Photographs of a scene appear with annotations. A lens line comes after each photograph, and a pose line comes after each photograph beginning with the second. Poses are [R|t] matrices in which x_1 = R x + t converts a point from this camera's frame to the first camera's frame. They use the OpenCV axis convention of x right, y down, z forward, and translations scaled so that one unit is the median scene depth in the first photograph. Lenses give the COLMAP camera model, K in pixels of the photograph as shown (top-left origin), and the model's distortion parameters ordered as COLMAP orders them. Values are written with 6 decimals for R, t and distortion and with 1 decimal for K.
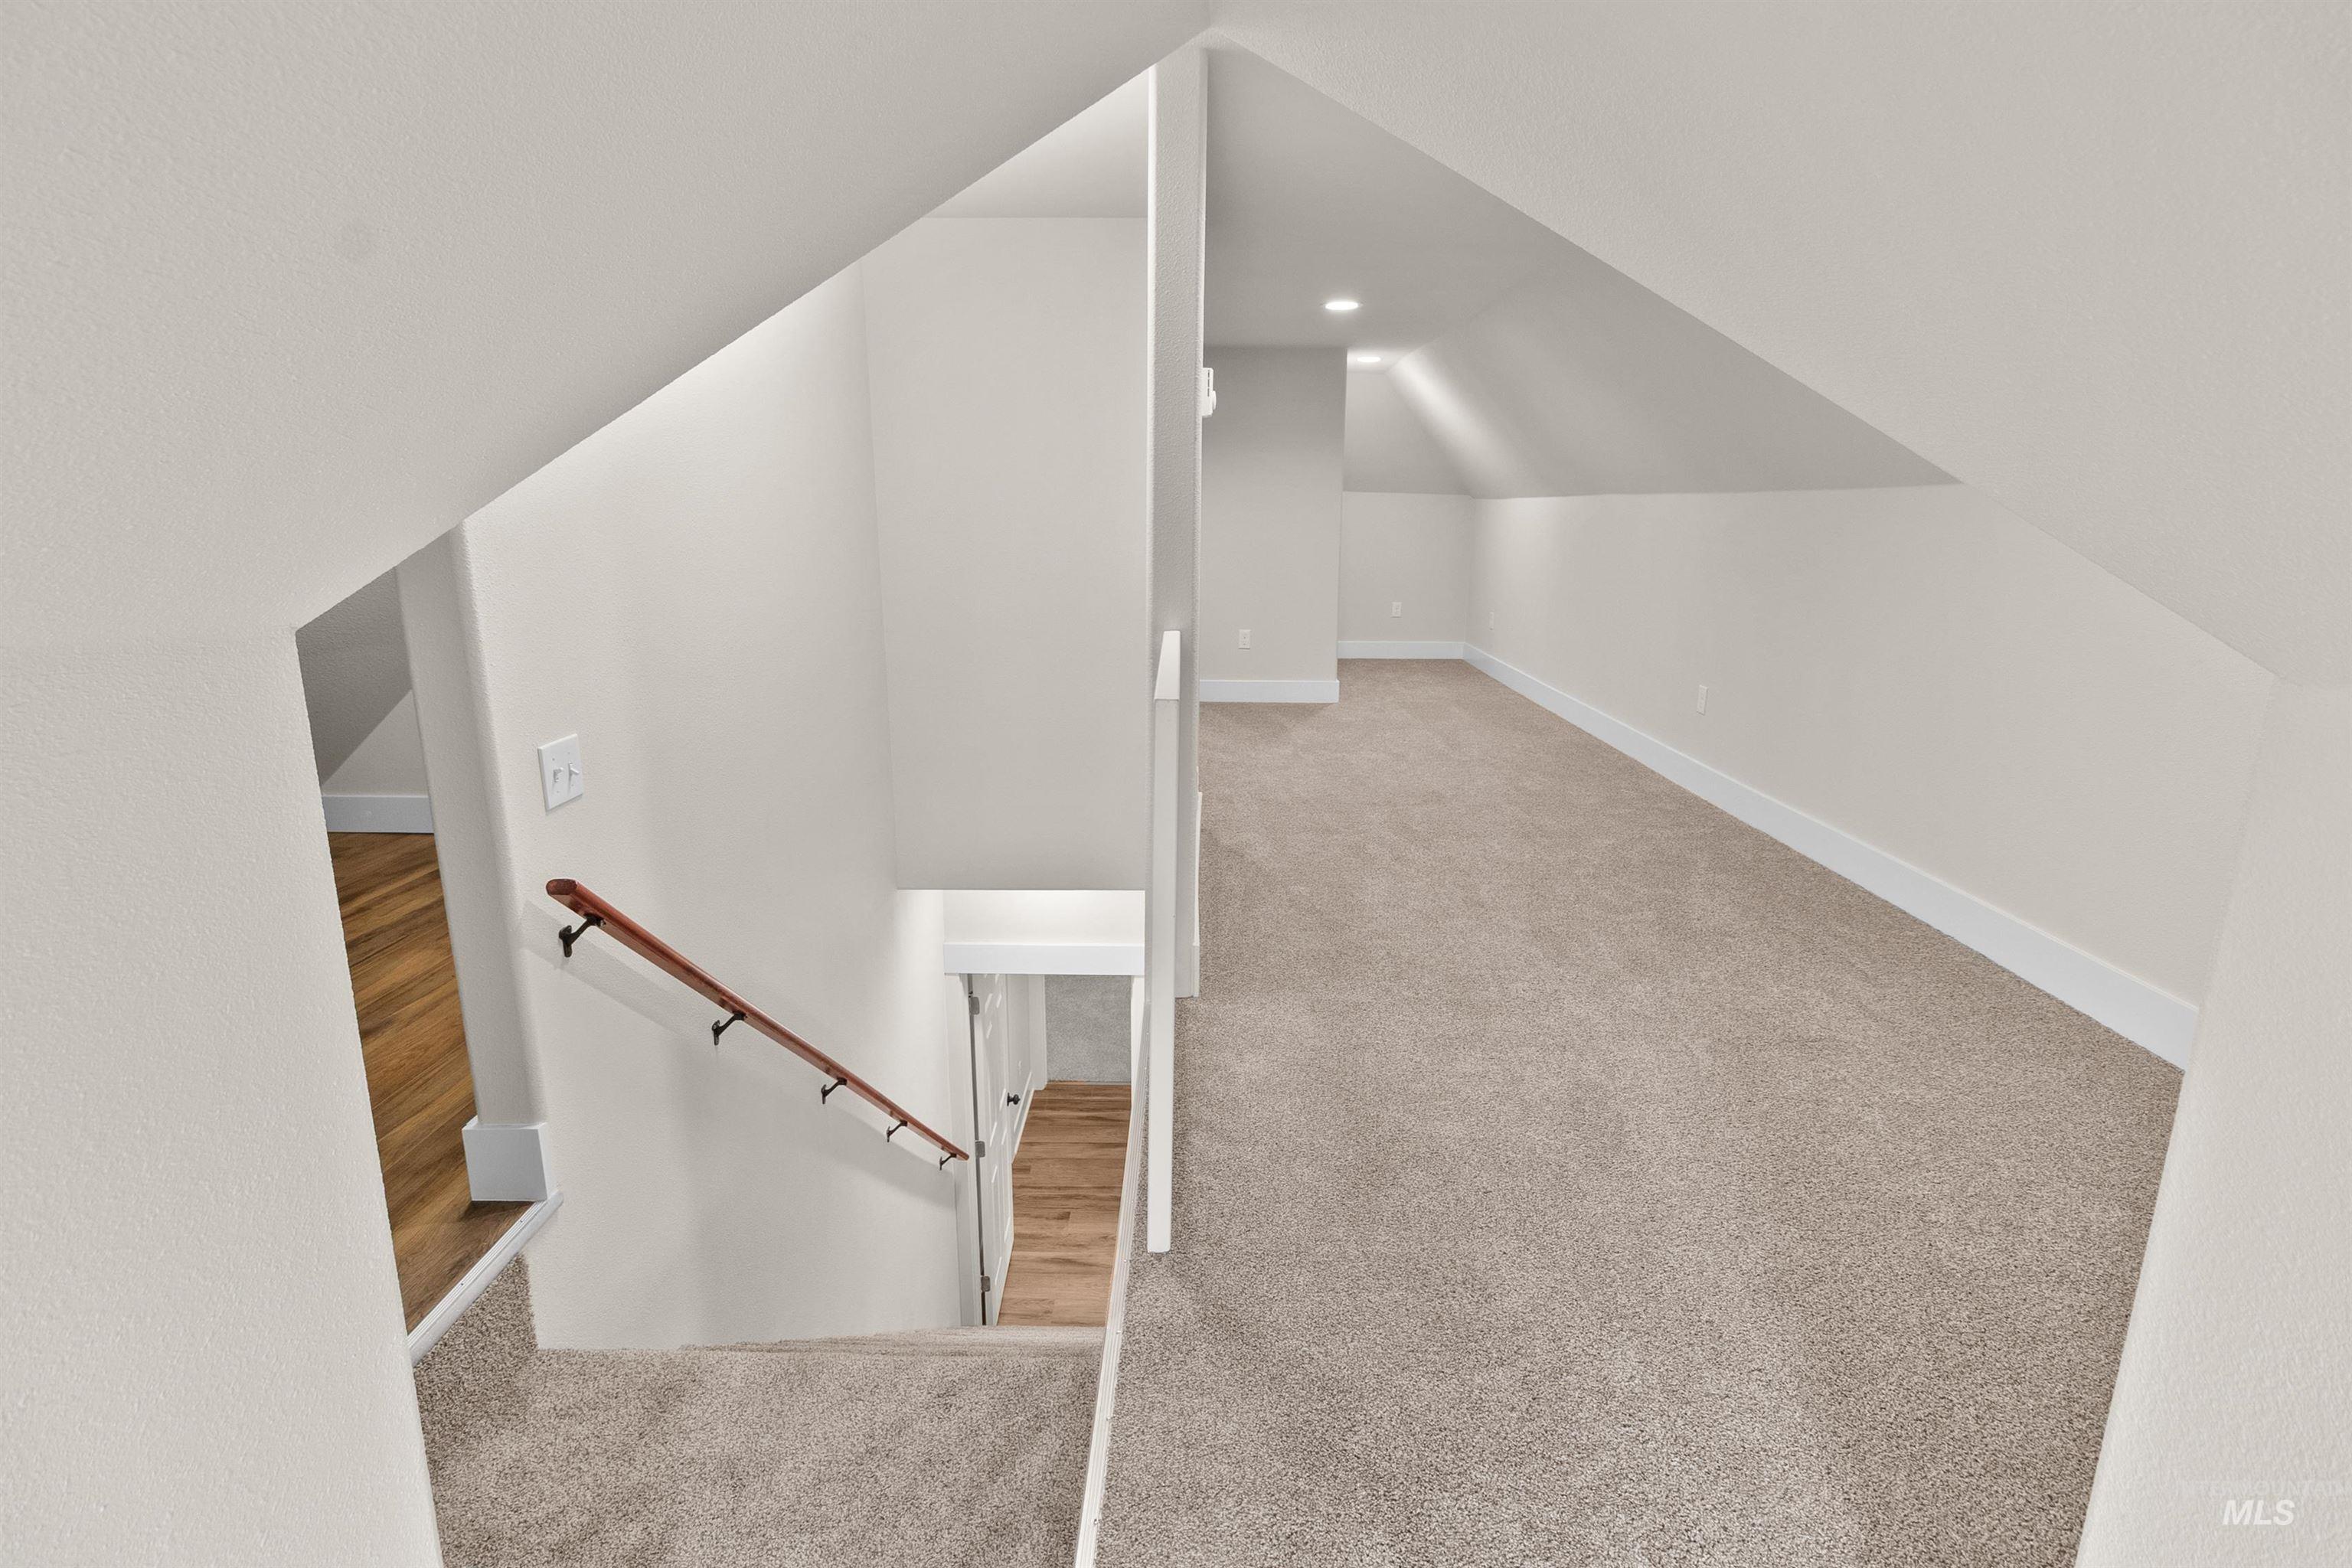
lens RADIAL K [[1078.9, 0, 1173.9], [0, 1078.9, 740.1], [0, 0, 1]] dist [0.001973, 0.000349]
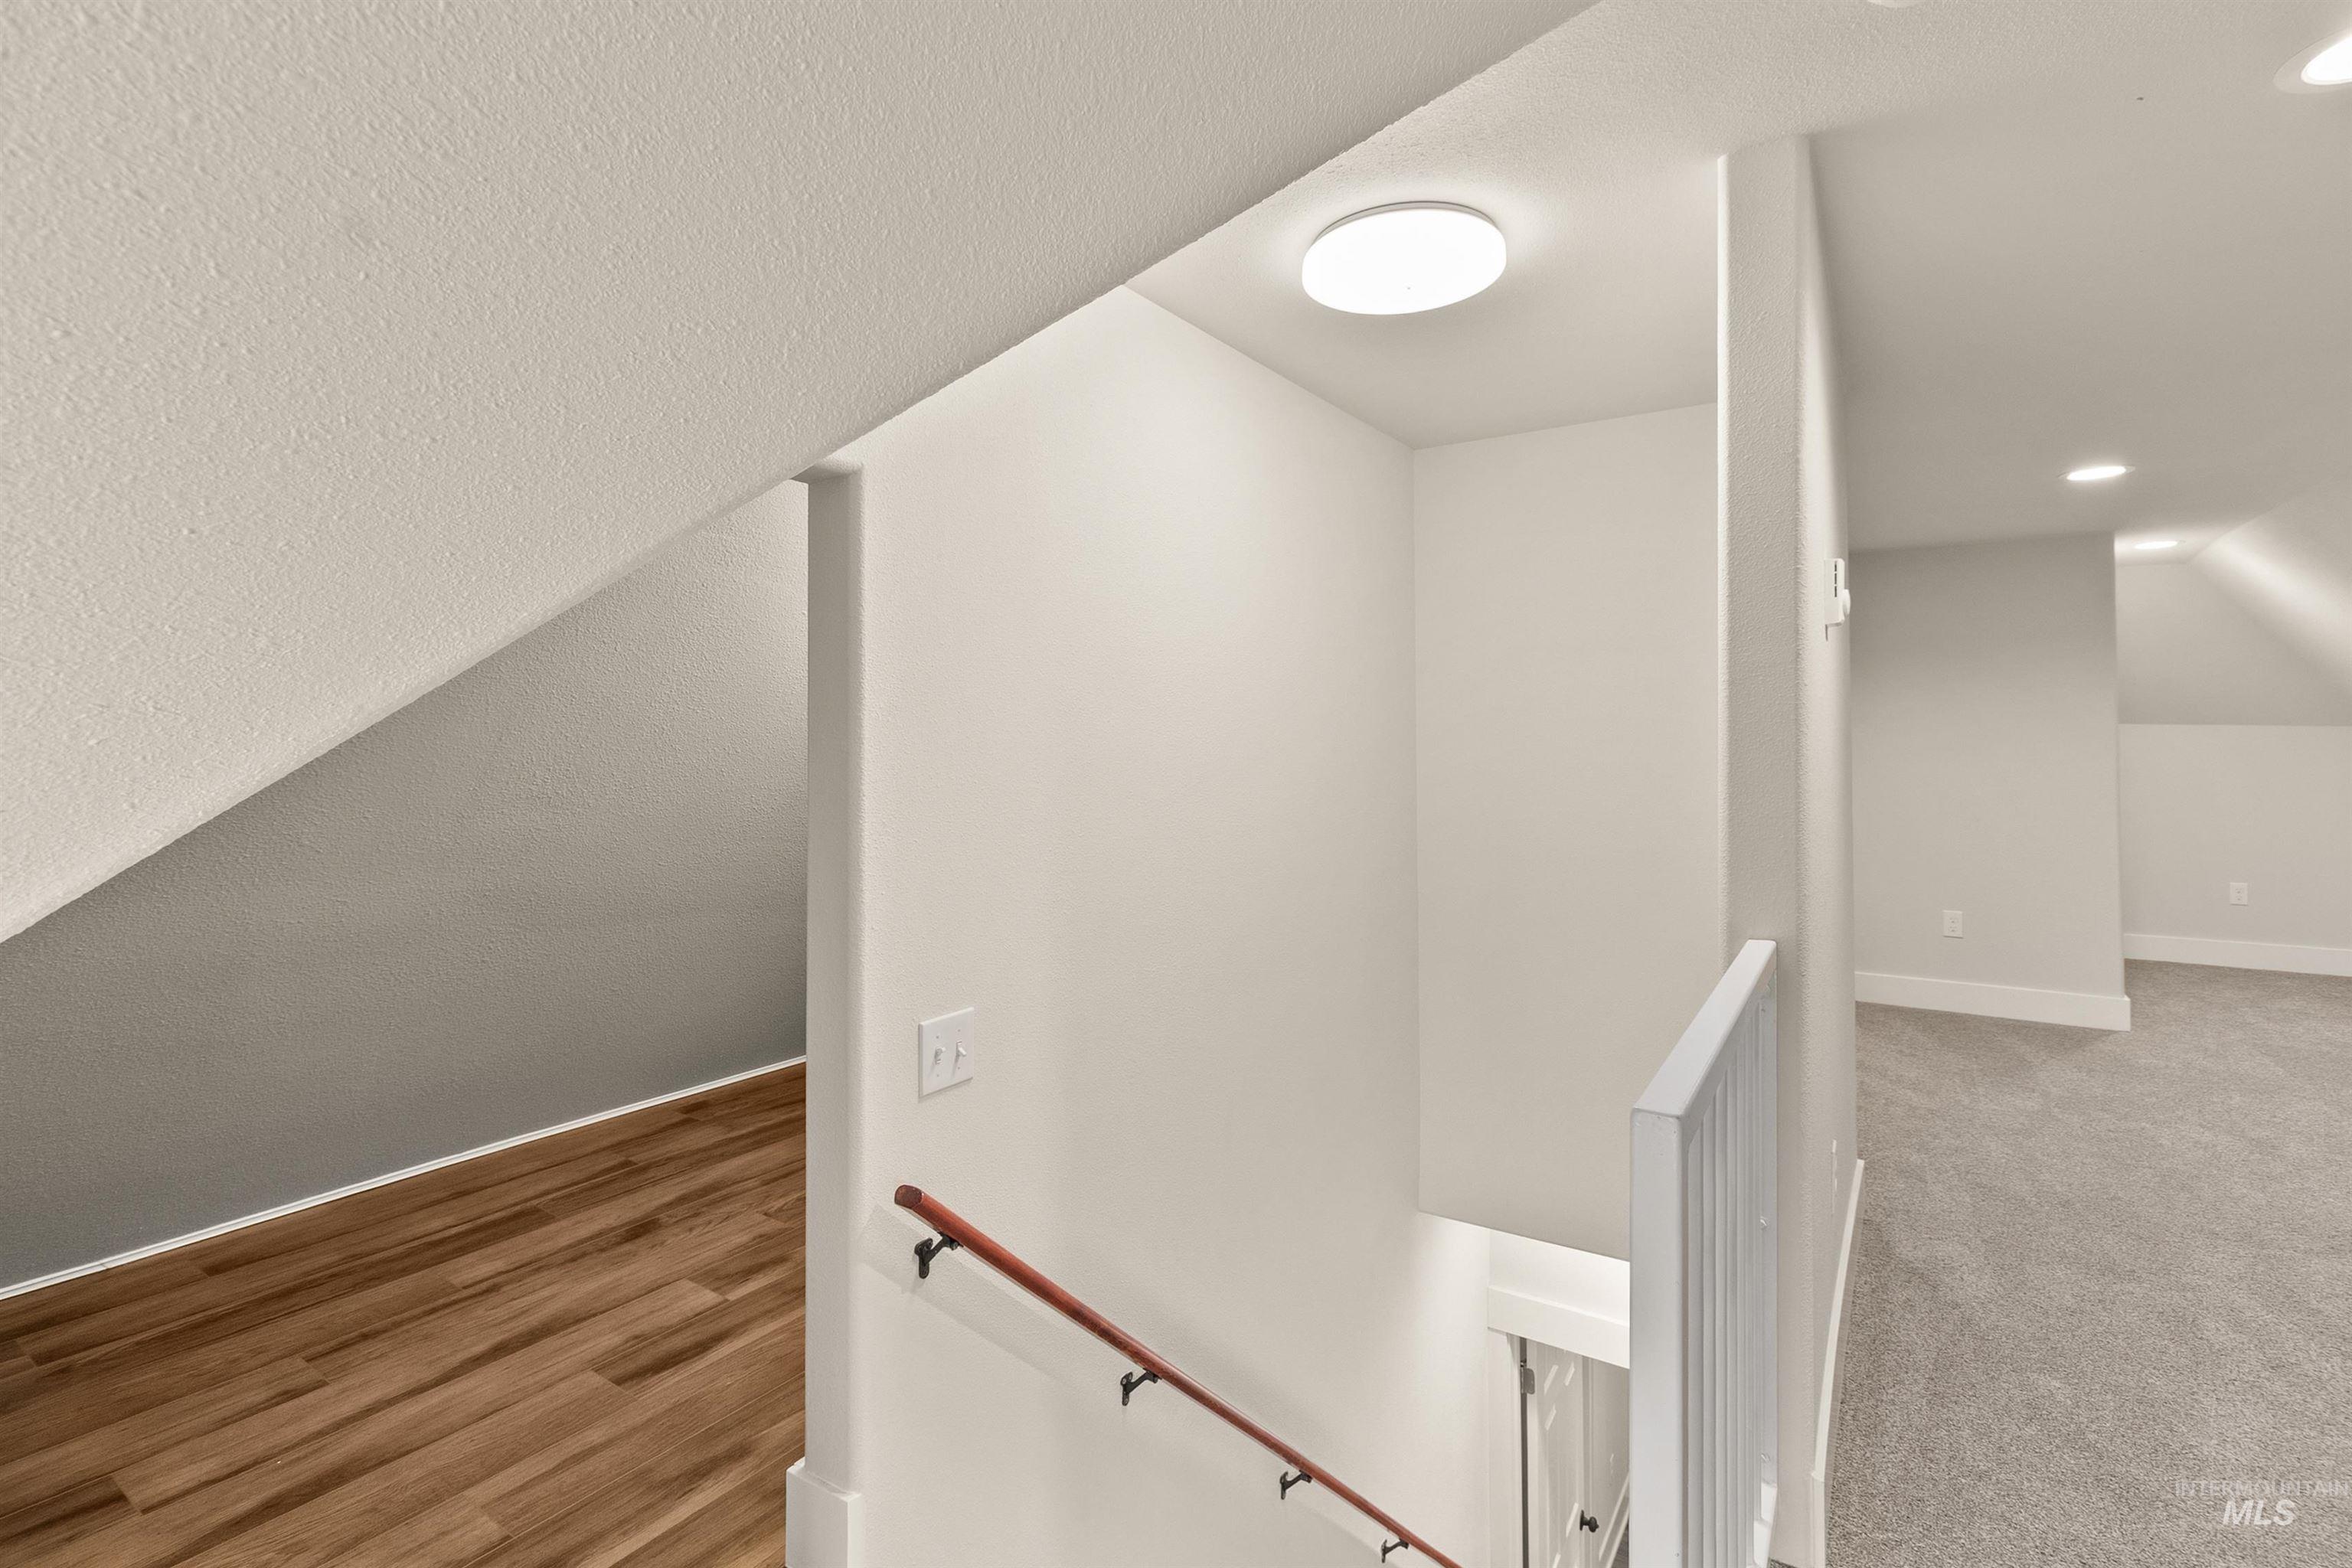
lens RADIAL K [[1073.6, 0, 1183.4], [0, 1073.6, 723.0], [0, 0, 1]] dist [0.002141, 0.000910]
pose [[0.841124, -0.015119, -0.540631, 0.037257], [-0.109851, 0.973997, -0.198147, -0.040554], [0.529568, 0.226055, 0.817592, 0.166424]]
